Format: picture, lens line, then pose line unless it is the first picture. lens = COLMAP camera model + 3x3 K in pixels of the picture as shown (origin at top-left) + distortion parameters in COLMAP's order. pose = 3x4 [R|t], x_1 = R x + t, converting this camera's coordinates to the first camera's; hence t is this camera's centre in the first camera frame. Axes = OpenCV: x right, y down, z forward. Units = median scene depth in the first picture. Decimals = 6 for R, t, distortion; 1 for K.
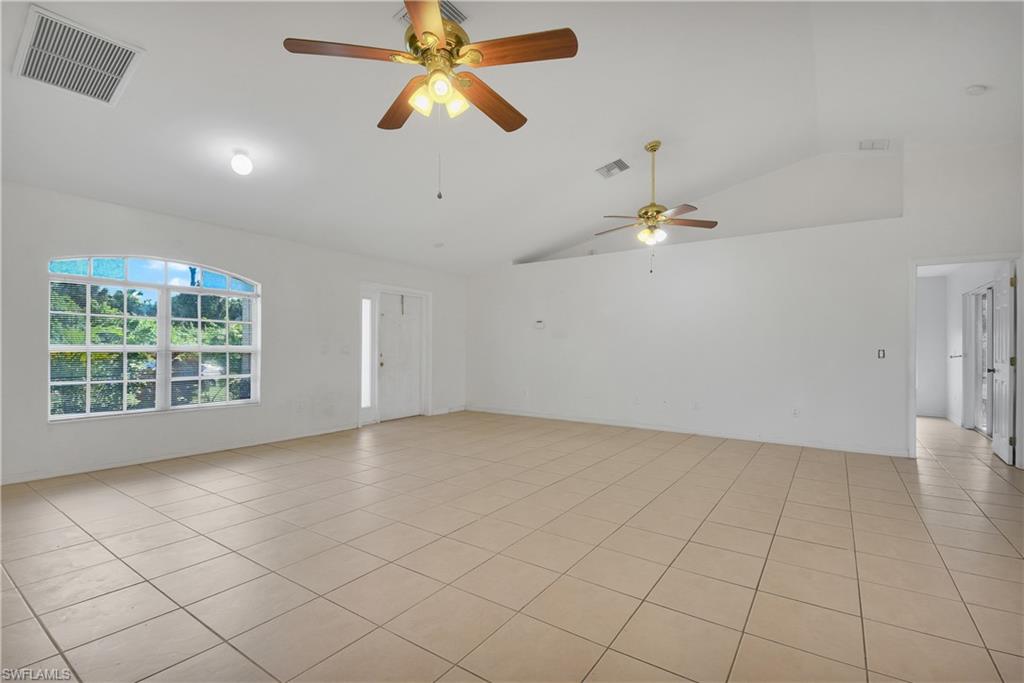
lens RADIAL K [[465.6, 0, 514.0], [0, 465.6, 351.0], [0, 0, 1]] dist [0.001409, -0.013293]
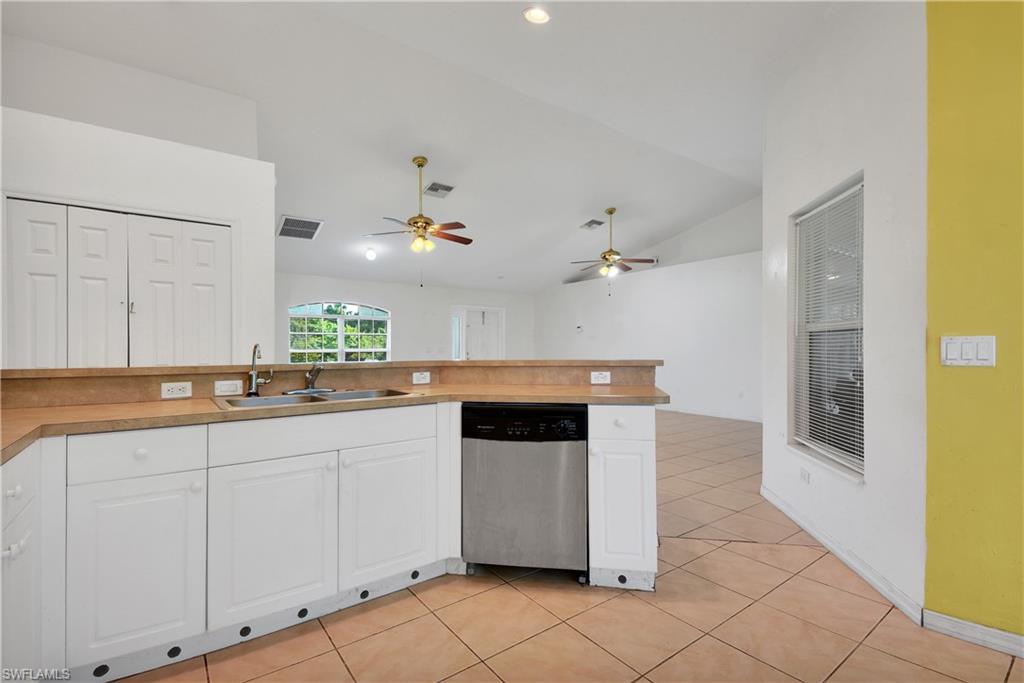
lens RADIAL K [[474.8, 0, 512.0], [0, 474.8, 341.5], [0, 0, 1]] dist [0.035283, -0.024429]
pose [[0.940541, -0.018949, -0.339152, 0.503820], [0.013385, 0.999735, -0.018739, 0.002924], [0.339417, 0.013086, 0.940545, -0.528013]]
